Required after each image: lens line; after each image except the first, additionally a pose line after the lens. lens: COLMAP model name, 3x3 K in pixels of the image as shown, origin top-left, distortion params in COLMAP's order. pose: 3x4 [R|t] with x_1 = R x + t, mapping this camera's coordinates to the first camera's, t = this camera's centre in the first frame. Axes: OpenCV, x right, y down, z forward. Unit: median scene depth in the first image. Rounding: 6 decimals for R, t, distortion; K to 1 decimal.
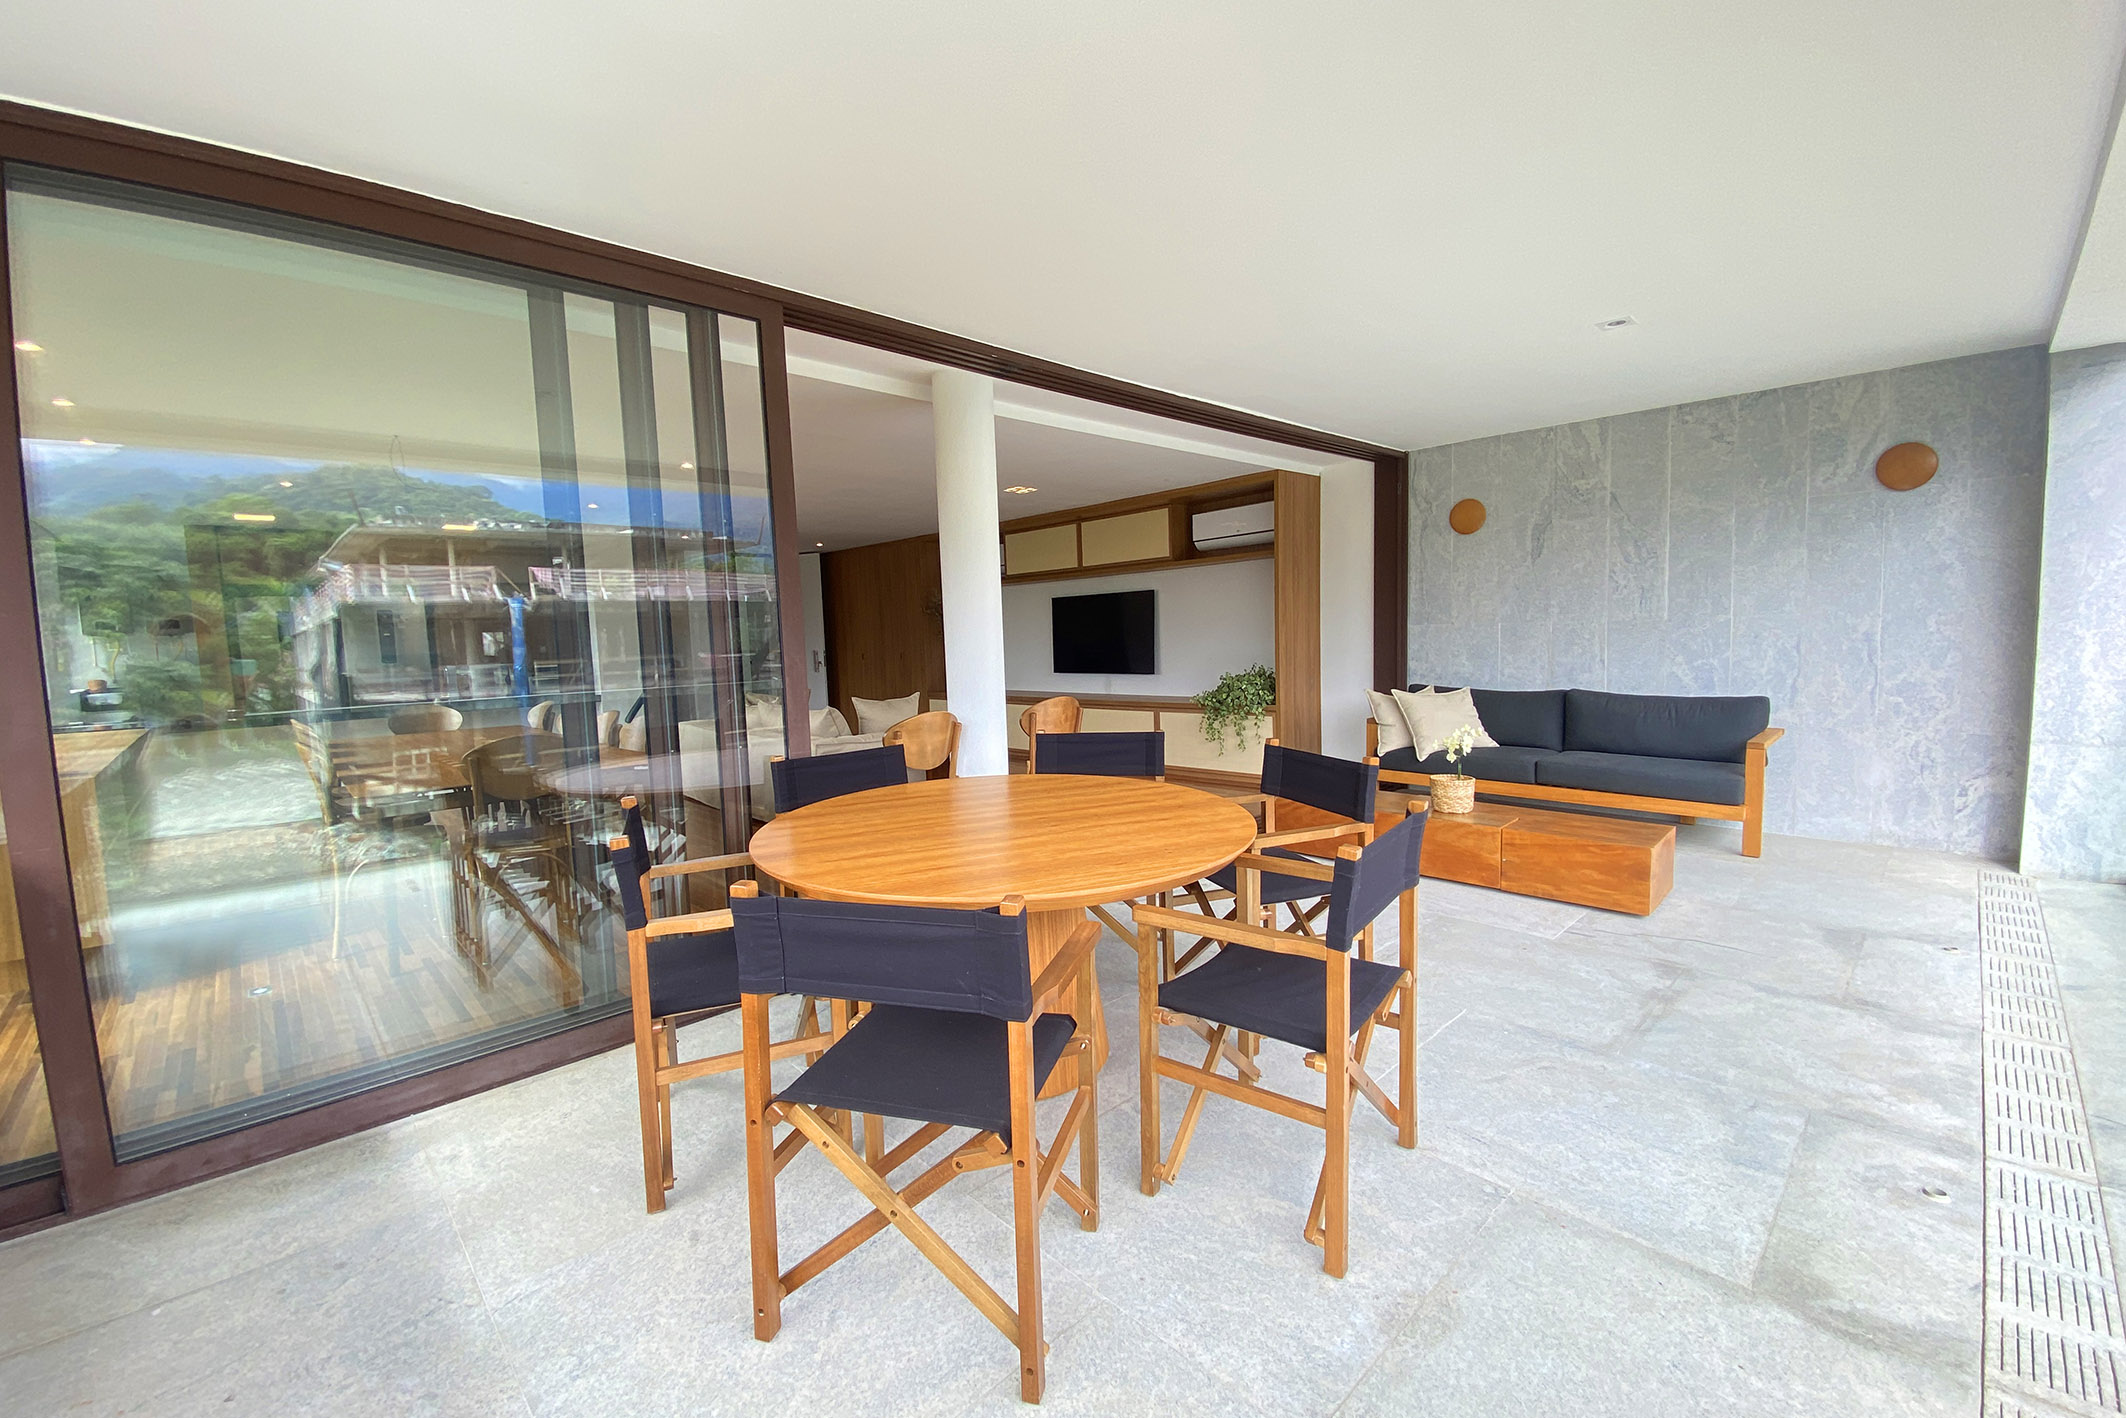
lens RADIAL K [[875.6, 0, 1041.0], [0, 875.6, 718.9], [0, 0, 1]] dist [-0.002709, -0.001727]
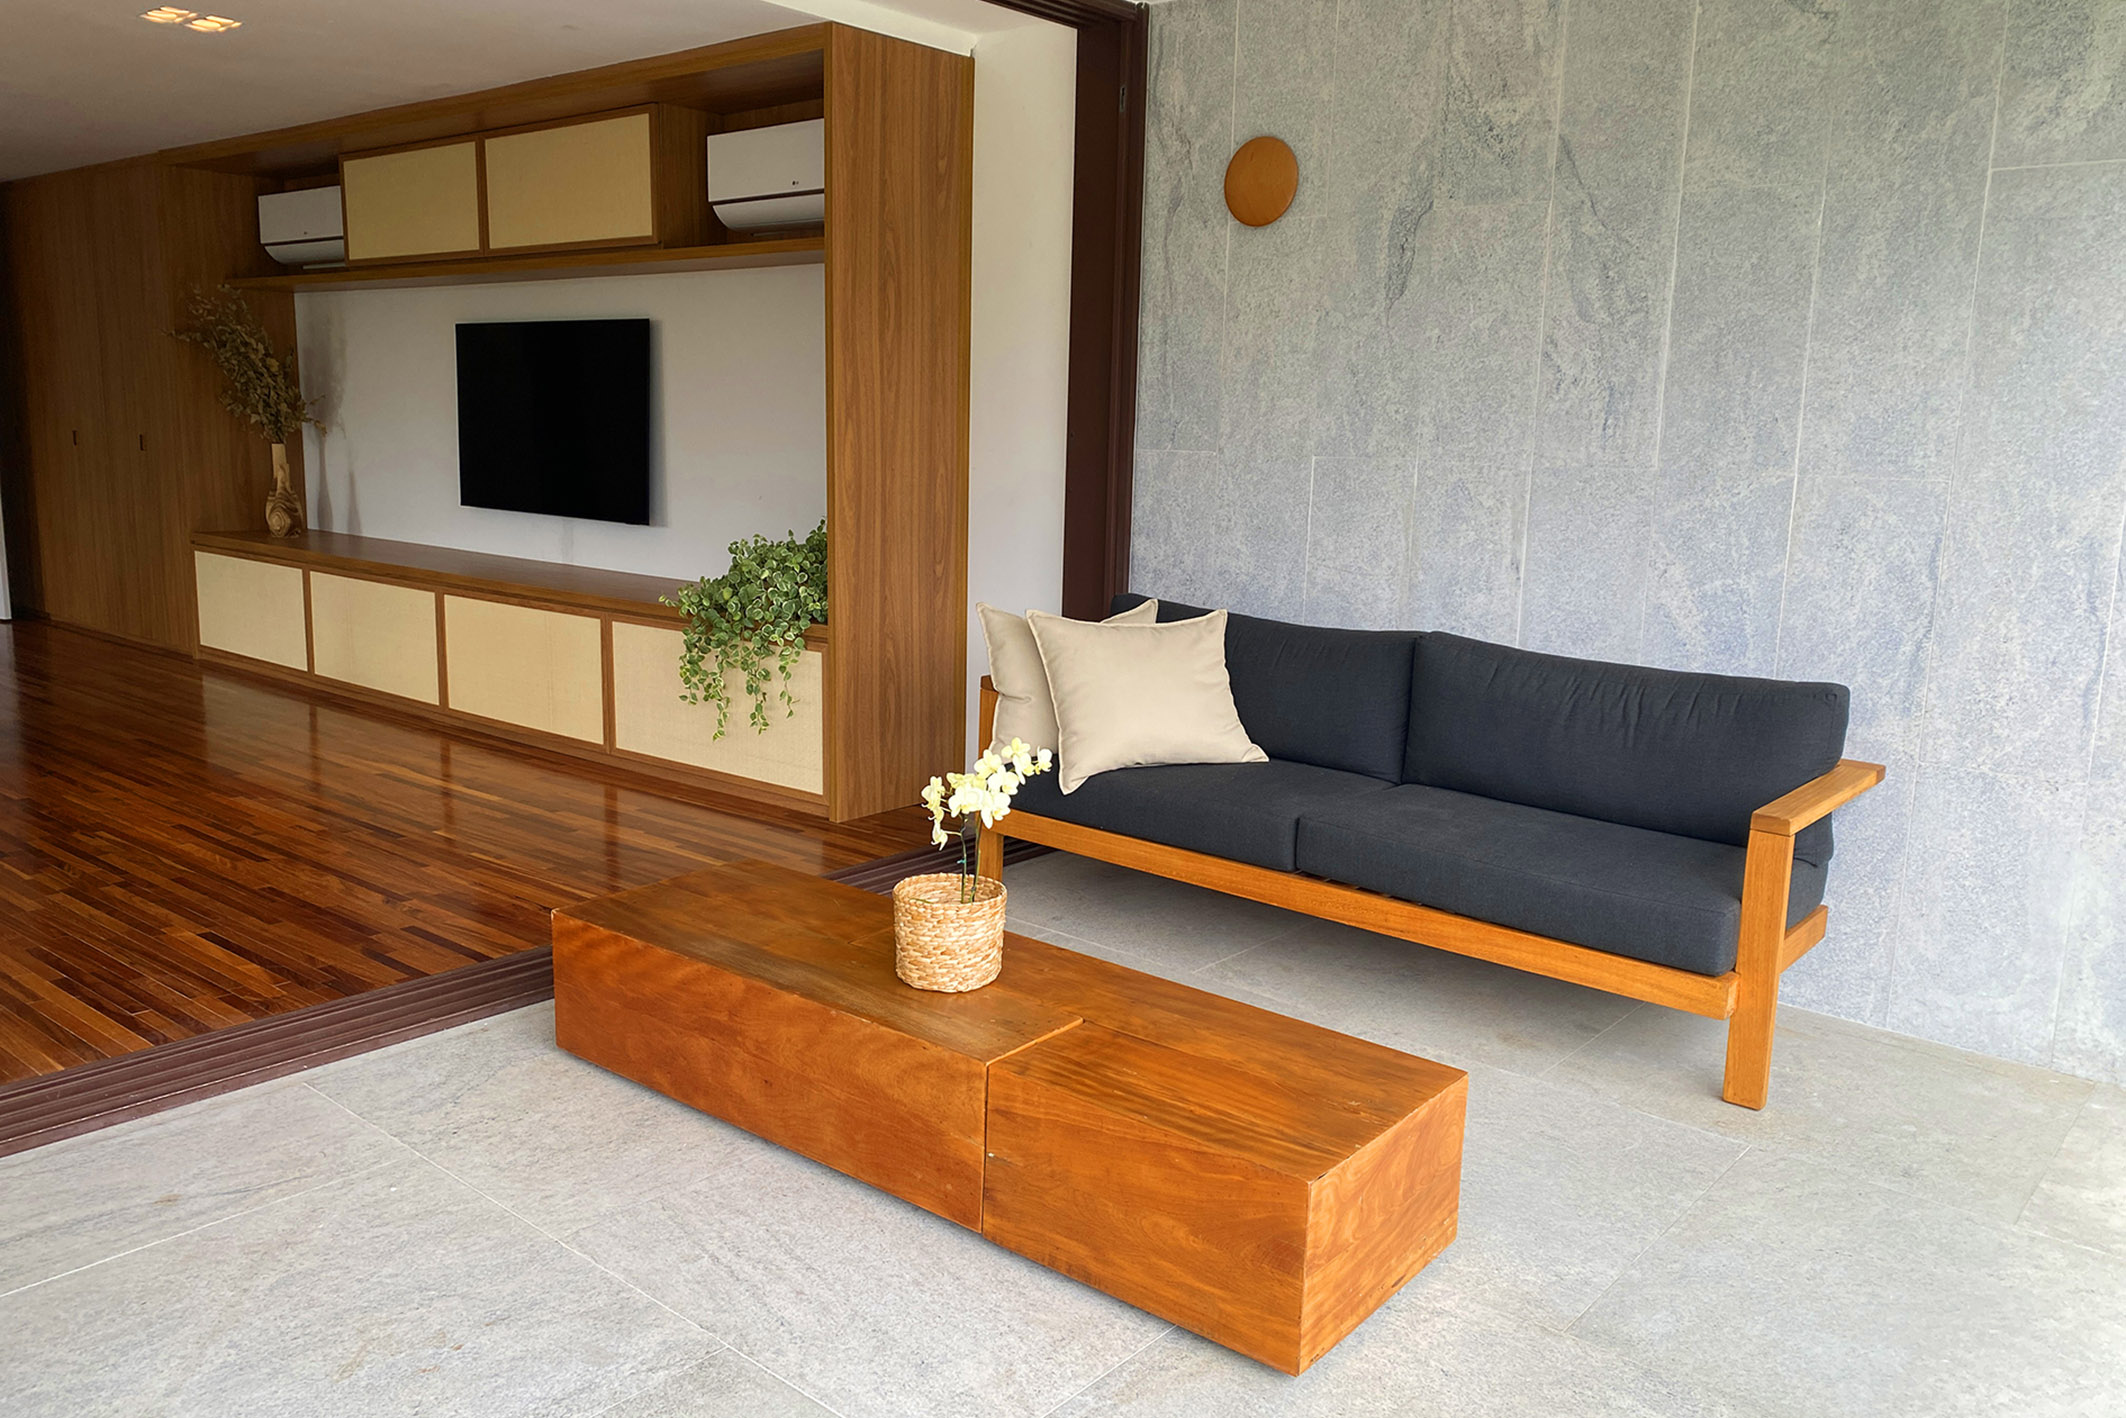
lens RADIAL K [[1642.8, 0, 1067.0], [0, 1642.8, 712.0], [0, 0, 1]] dist [0.032818, 0.001901]
pose [[0.990945, 0.039346, 0.128377, 0.341994], [-0.049125, 0.996053, 0.073925, -0.045165], [-0.124962, -0.079562, 0.988966, 0.269349]]
